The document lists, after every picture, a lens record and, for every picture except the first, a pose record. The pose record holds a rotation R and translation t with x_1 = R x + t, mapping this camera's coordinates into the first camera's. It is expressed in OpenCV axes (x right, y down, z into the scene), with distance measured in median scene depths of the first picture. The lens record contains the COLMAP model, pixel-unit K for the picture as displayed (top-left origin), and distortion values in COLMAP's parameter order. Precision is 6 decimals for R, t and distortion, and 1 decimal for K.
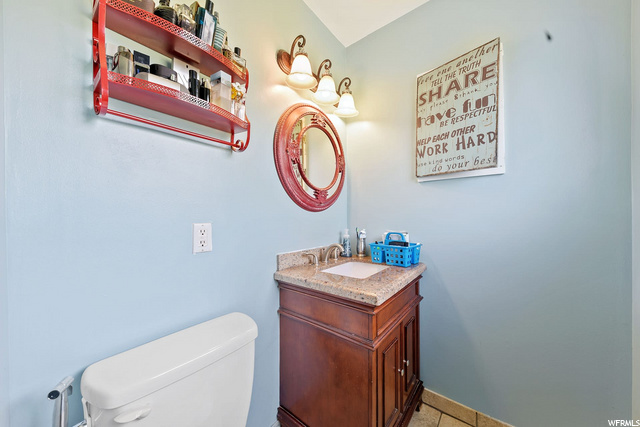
lens RADIAL K [[222.9, 0, 319.8], [0, 222.9, 214.6], [0, 0, 1]] dist [0.000215, -0.000033]
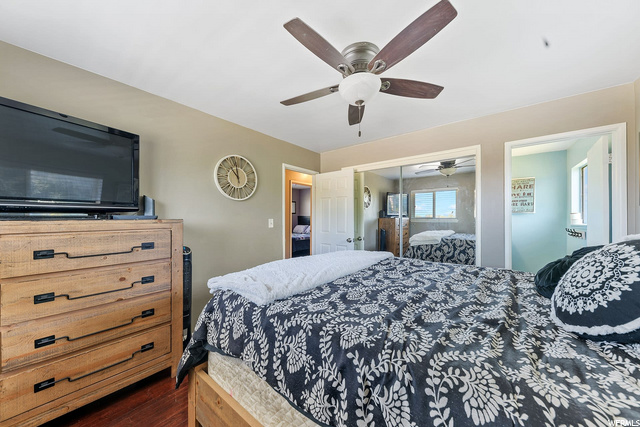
lens RADIAL K [[222.9, 0, 320.4], [0, 222.9, 216.2], [0, 0, 1]] dist [0.000215, -0.000033]
pose [[0.999946, 0.003074, 0.009973, -2.718123], [-0.003101, 0.999991, 0.002742, -0.137914], [-0.009964, -0.002772, 0.999947, -2.612259]]
